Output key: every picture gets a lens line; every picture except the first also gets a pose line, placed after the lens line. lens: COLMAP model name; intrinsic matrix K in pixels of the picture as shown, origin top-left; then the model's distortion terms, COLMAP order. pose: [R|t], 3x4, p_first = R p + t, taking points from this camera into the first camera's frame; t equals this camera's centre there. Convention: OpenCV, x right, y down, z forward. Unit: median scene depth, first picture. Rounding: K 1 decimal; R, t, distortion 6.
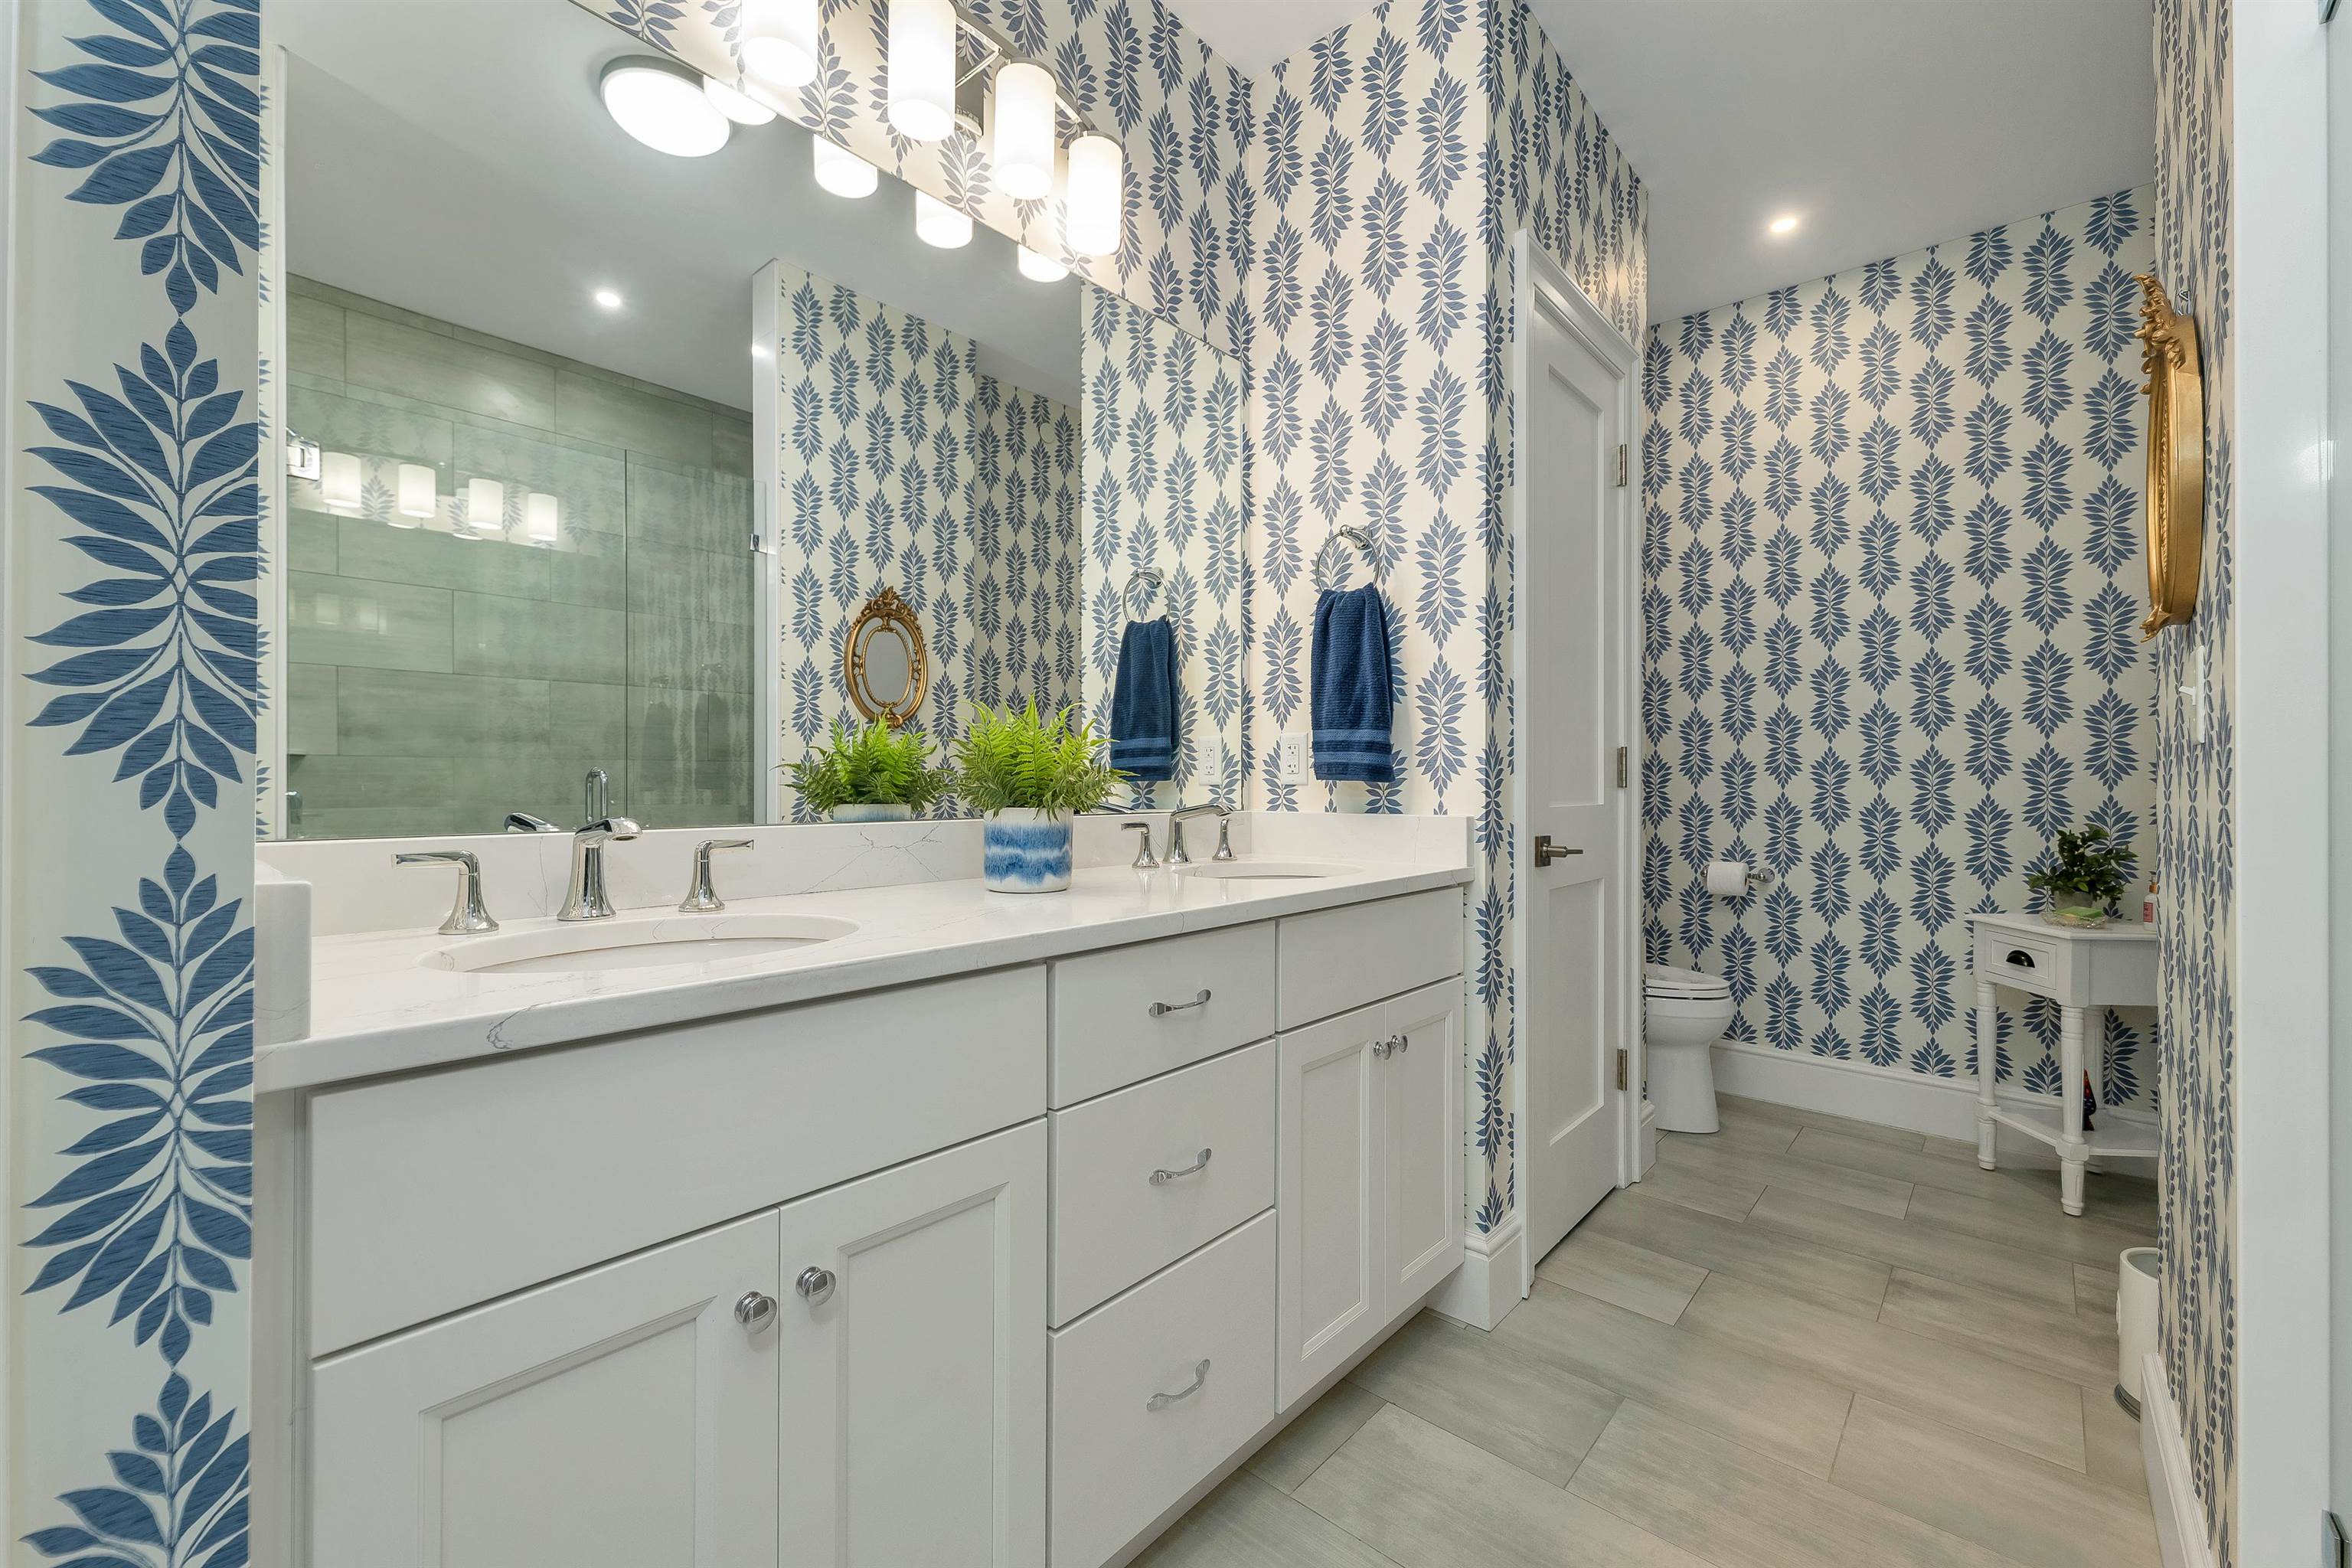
lens RADIAL K [[994.1, 0, 1165.2], [0, 994.1, 799.3], [0, 0, 1]] dist [0.001036, 0.000162]
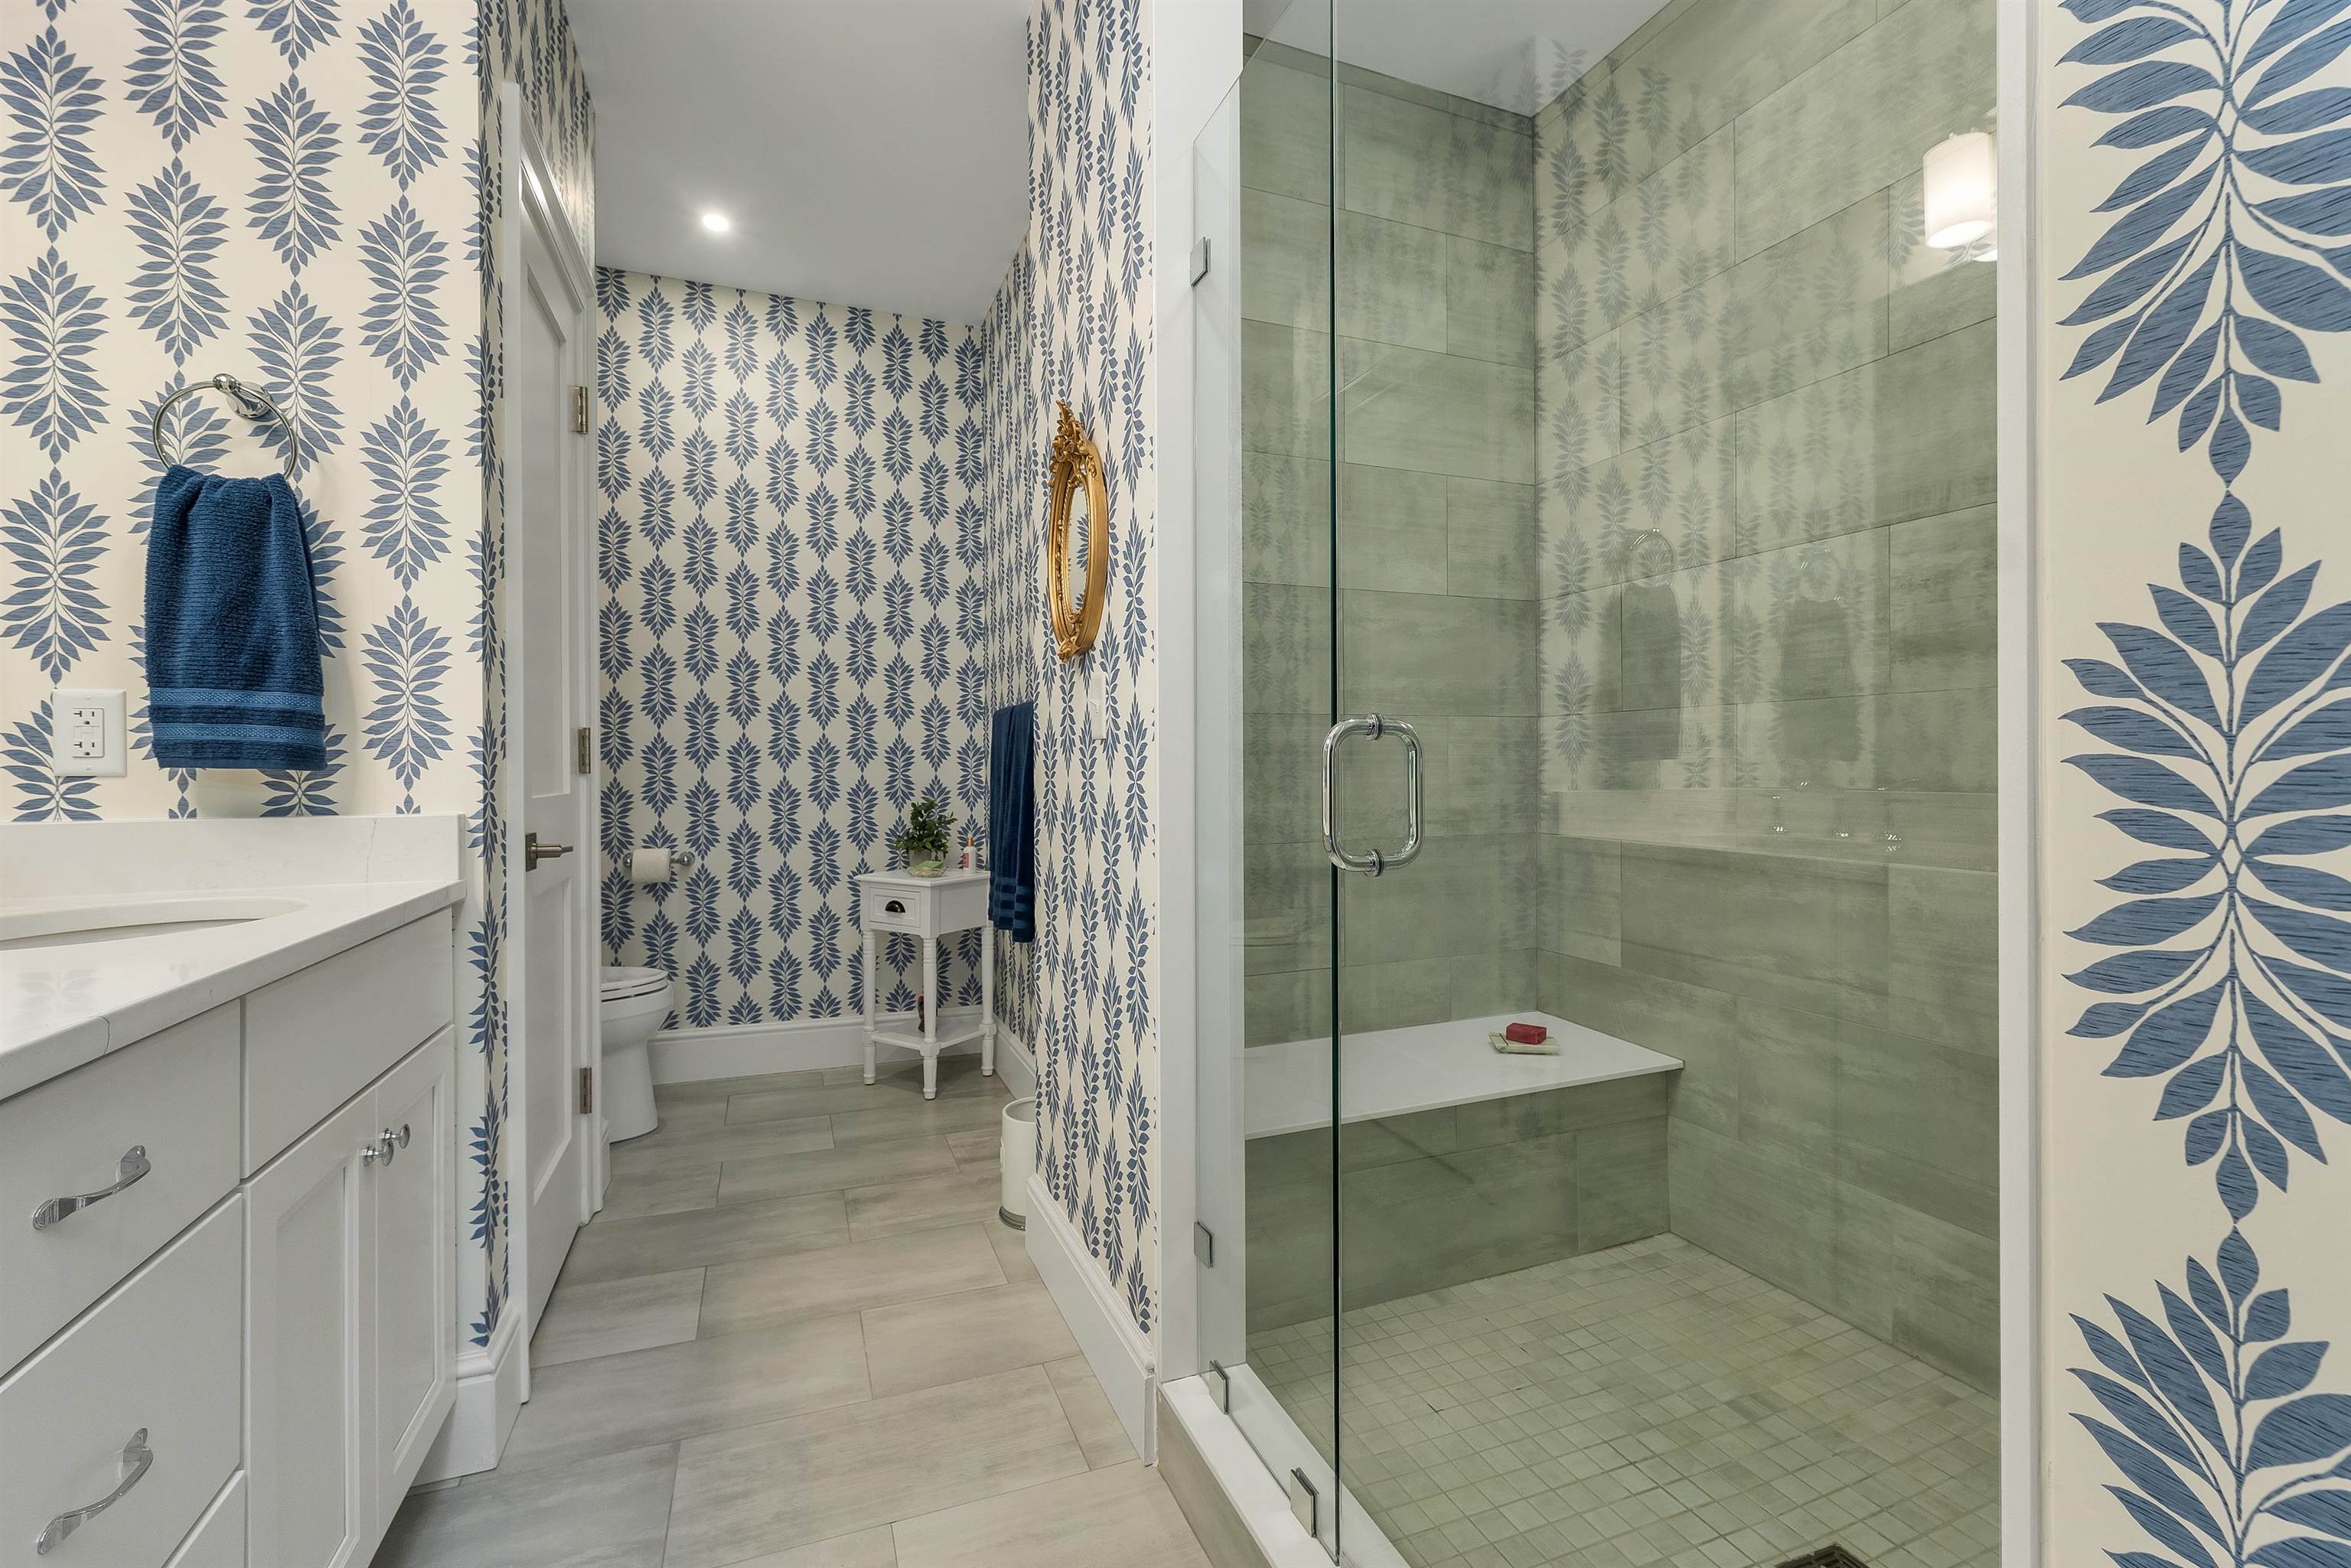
lens RADIAL K [[1011.8, 0, 1173.5], [0, 1011.8, 780.8], [0, 0, 1]] dist [0.002341, -0.000040]
pose [[0.434111, -0.019095, 0.900657, -0.145076], [0.020819, 0.999721, 0.011161, -0.005252], [-0.900619, 0.013905, 0.434388, 0.153397]]
